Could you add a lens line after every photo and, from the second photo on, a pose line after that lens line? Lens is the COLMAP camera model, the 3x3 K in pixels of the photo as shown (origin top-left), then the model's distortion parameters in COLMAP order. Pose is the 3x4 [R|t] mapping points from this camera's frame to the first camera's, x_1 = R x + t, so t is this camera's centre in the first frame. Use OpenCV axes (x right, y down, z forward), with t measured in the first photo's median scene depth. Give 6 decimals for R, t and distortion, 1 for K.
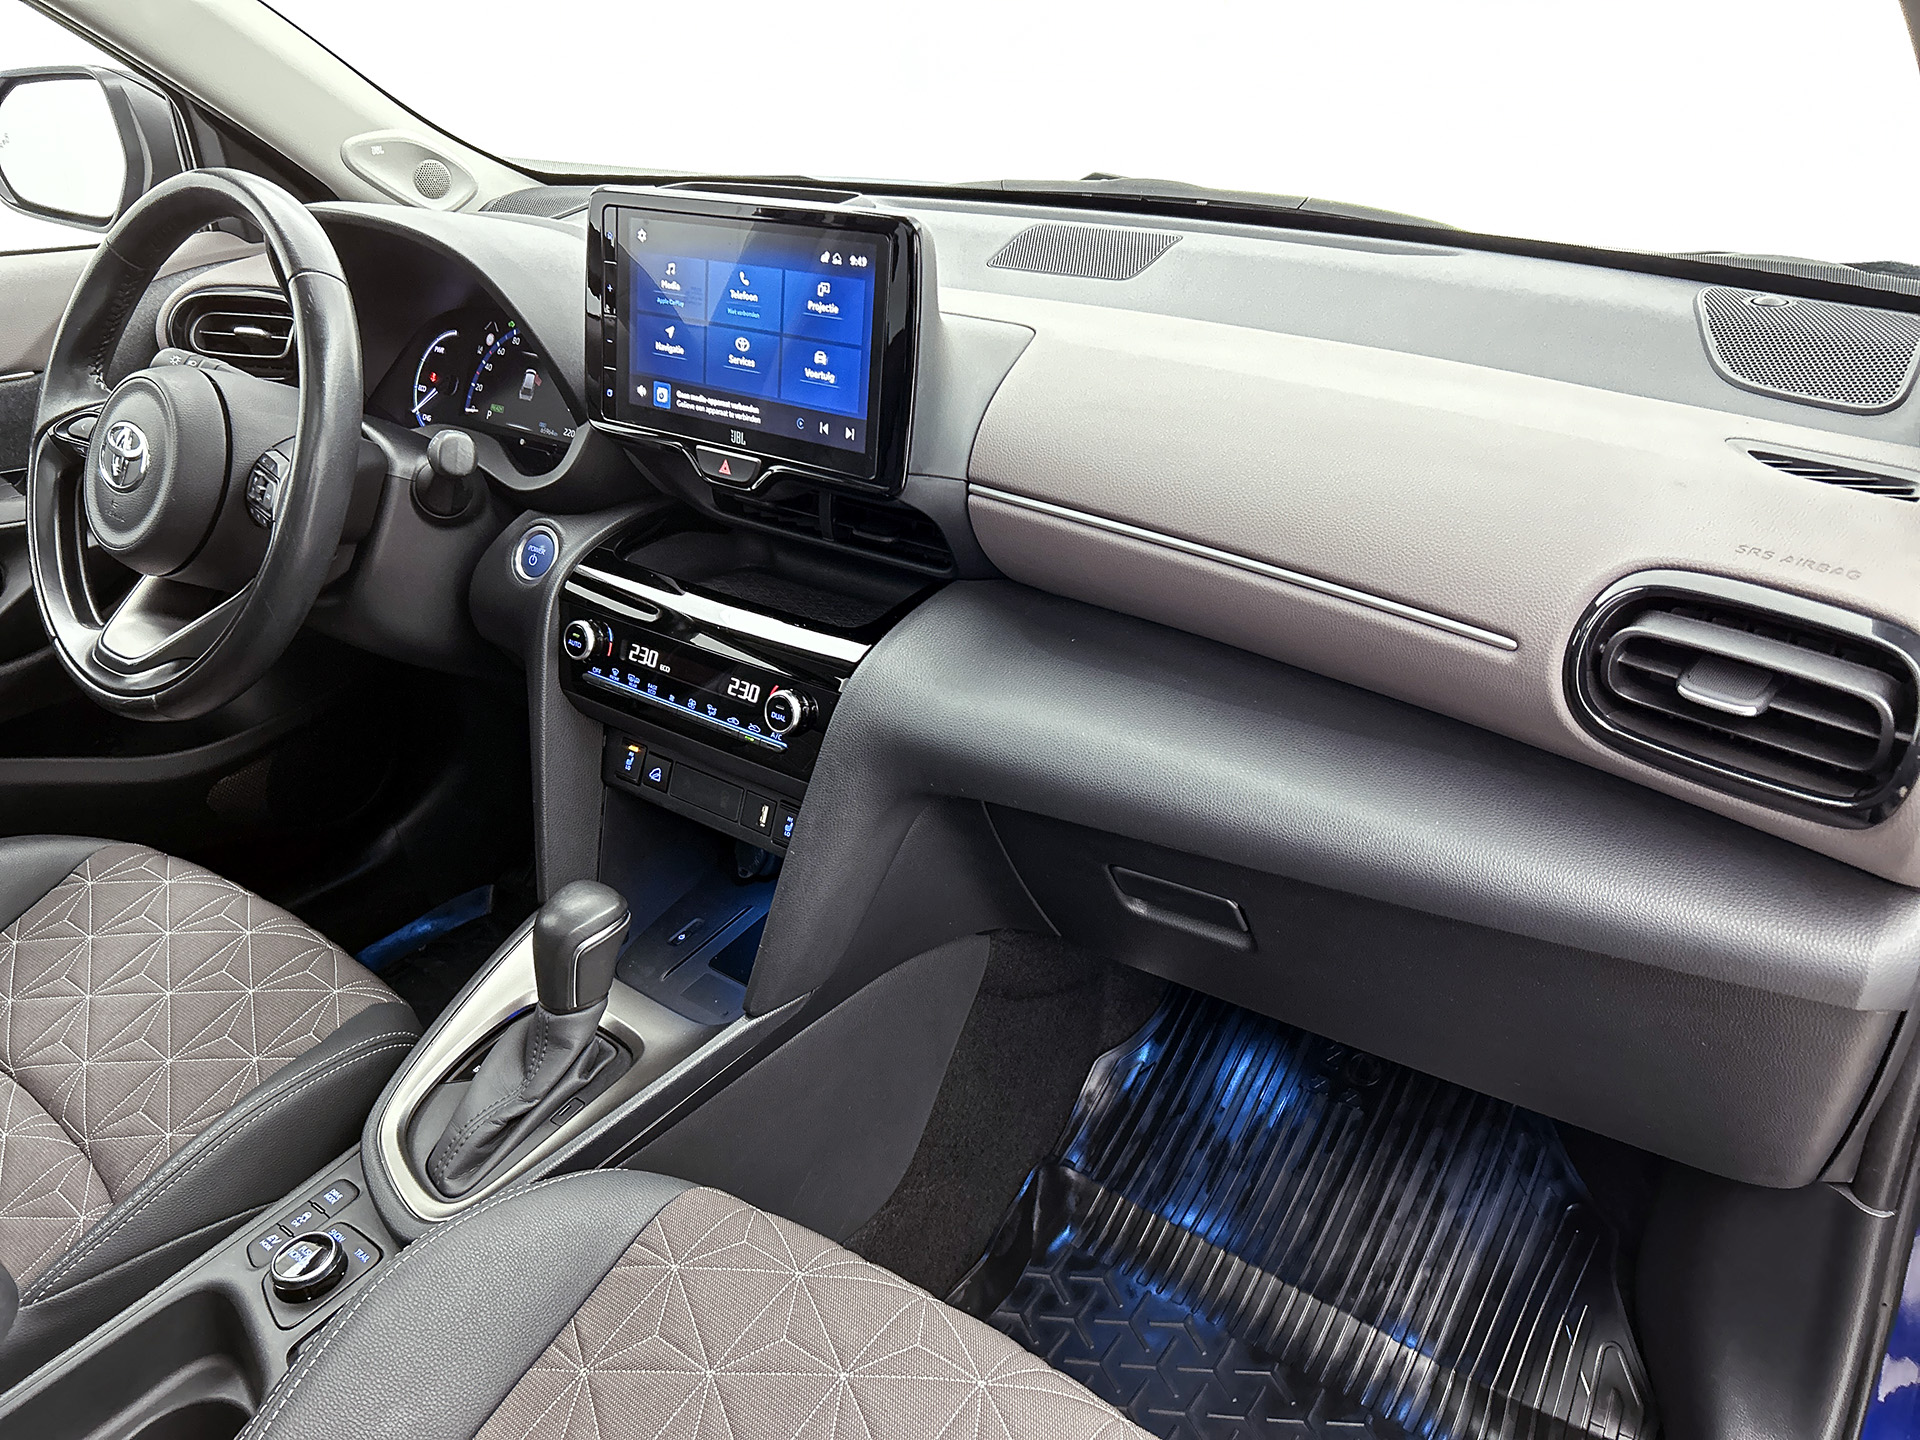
lens RADIAL K [[1499.8, 0, 950.1], [0, 1499.8, 708.1], [0, 0, 1]] dist [0.063360, -0.086169]
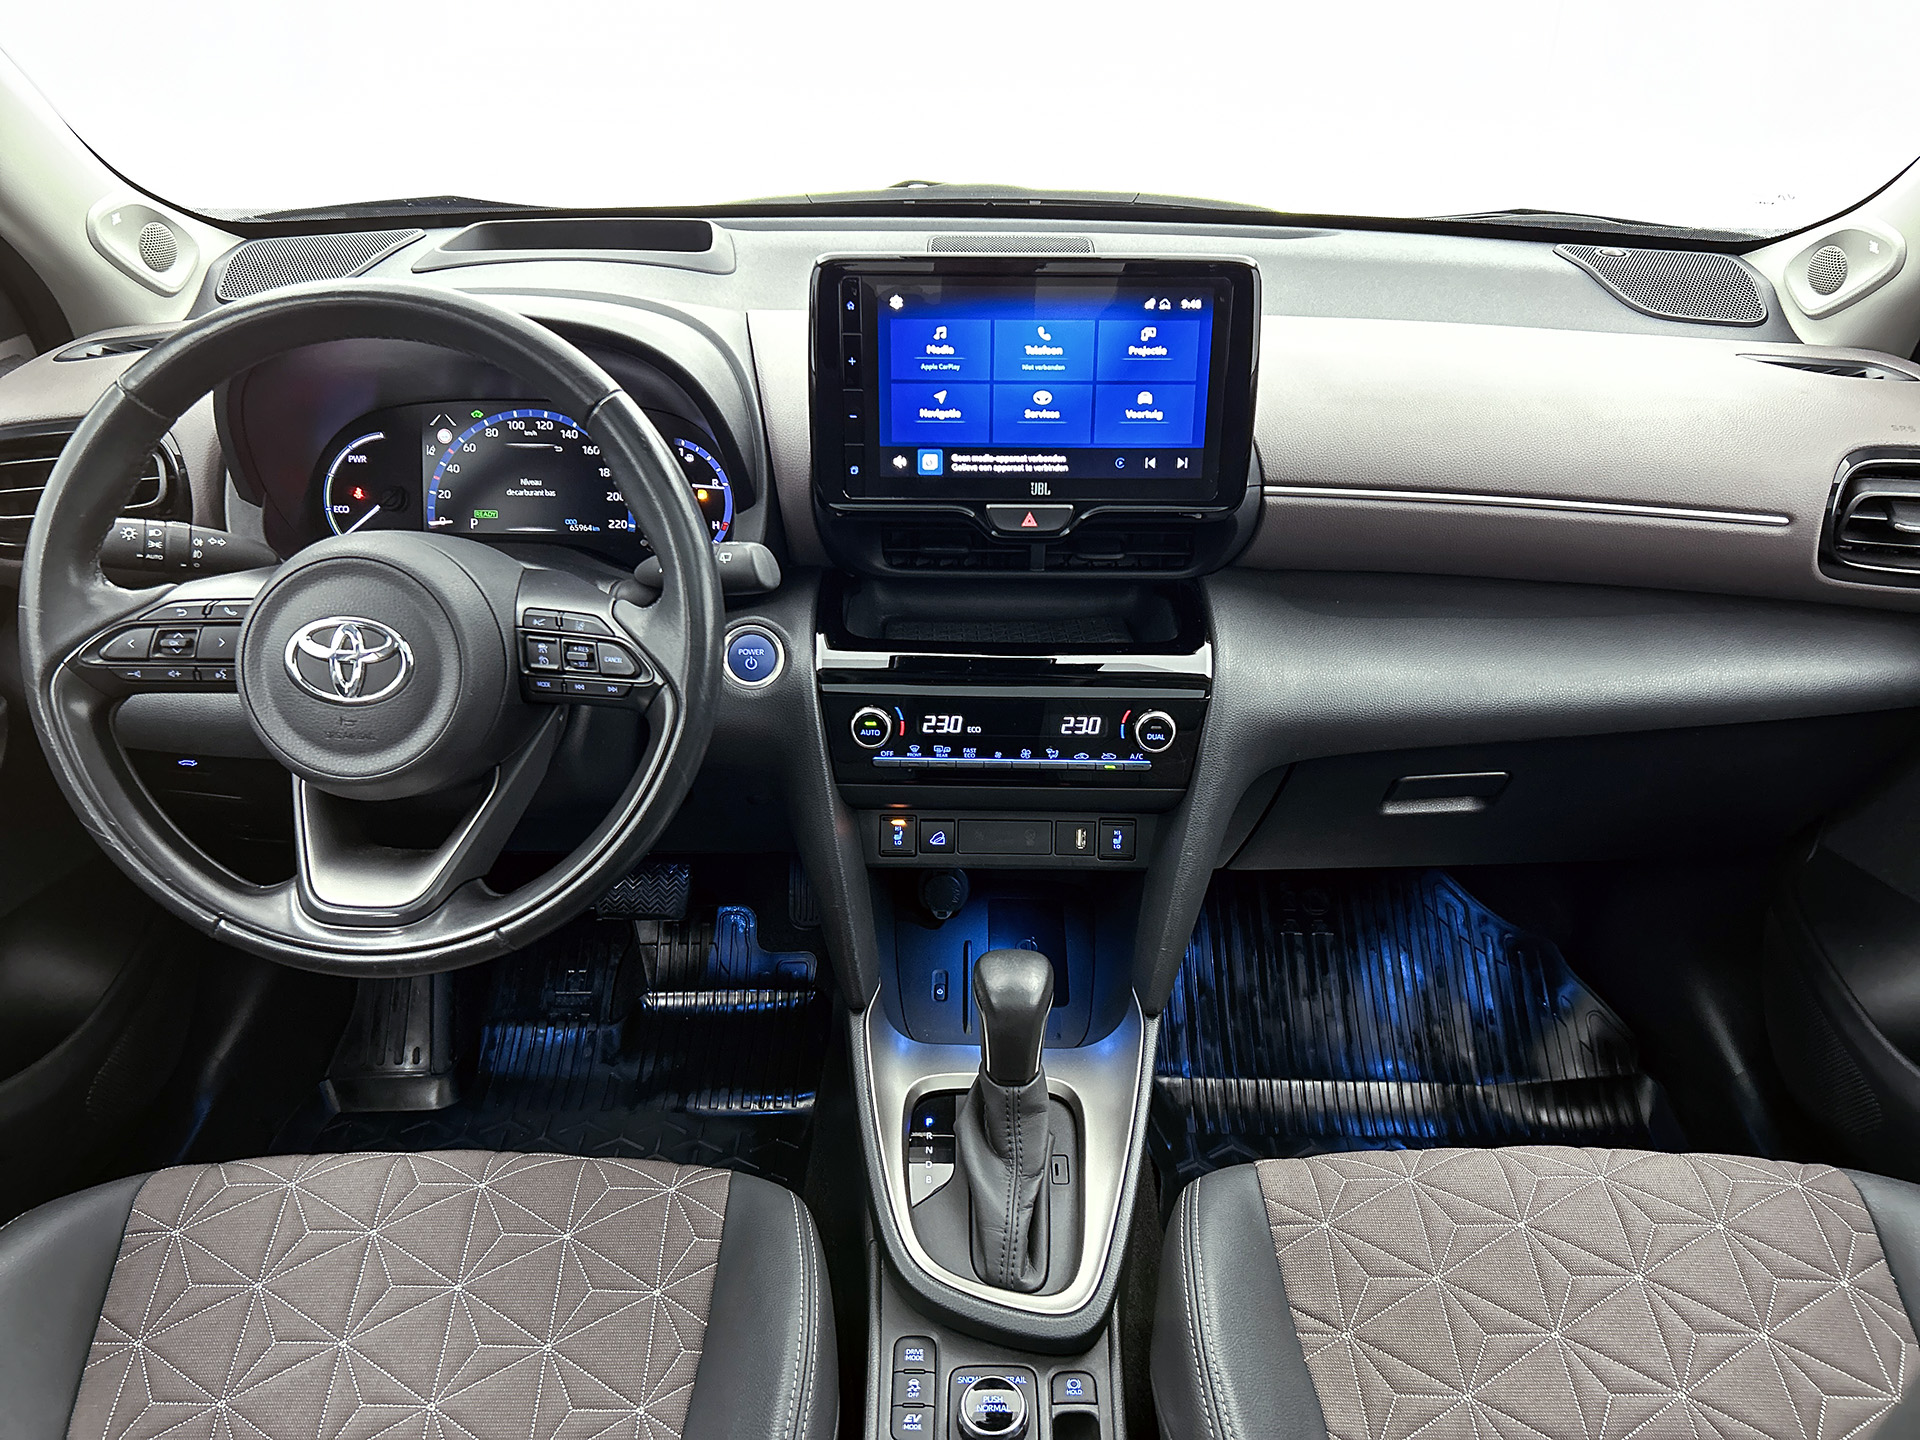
lens RADIAL K [[1499.8, 0, 961.1], [0, 1499.8, 735.8], [0, 0, 1]] dist [0.063360, -0.086169]
pose [[0.793492, -0.276419, 0.542184, -0.778947], [0.245166, 0.960599, 0.130933, -0.163694], [-0.557014, 0.029030, 0.829996, 0.183860]]
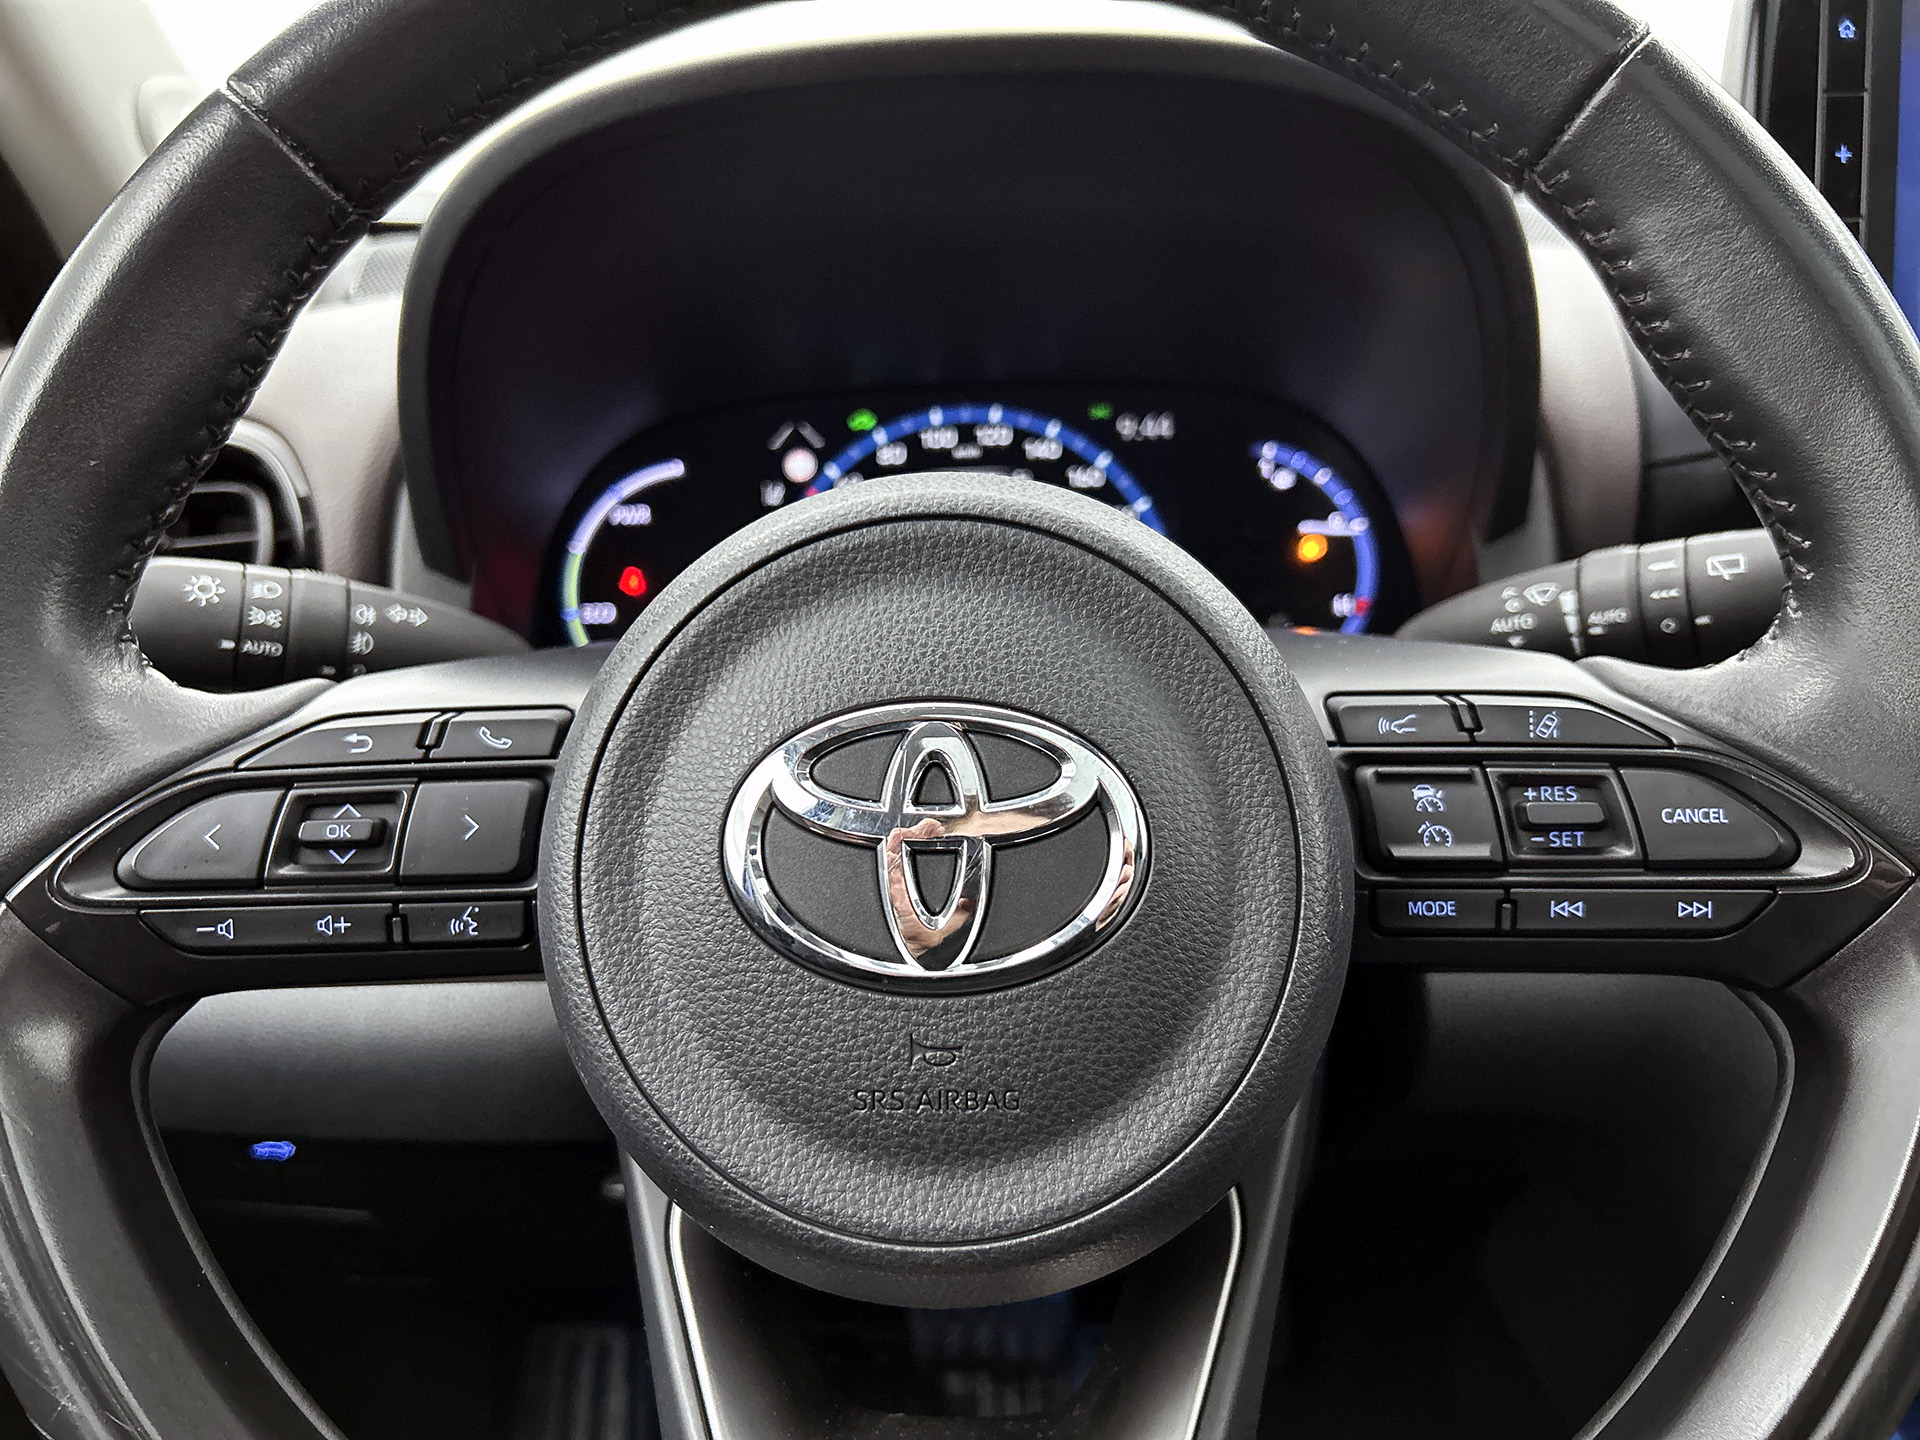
lens RADIAL K [[1499.8, 0, 932.2], [0, 1499.8, 722.9], [0, 0, 1]] dist [0.063360, -0.086169]
pose [[0.792126, -0.202313, 0.575852, -0.722904], [0.289141, 0.955269, -0.062122, -0.180761], [-0.537526, 0.215711, 0.815190, 0.858902]]
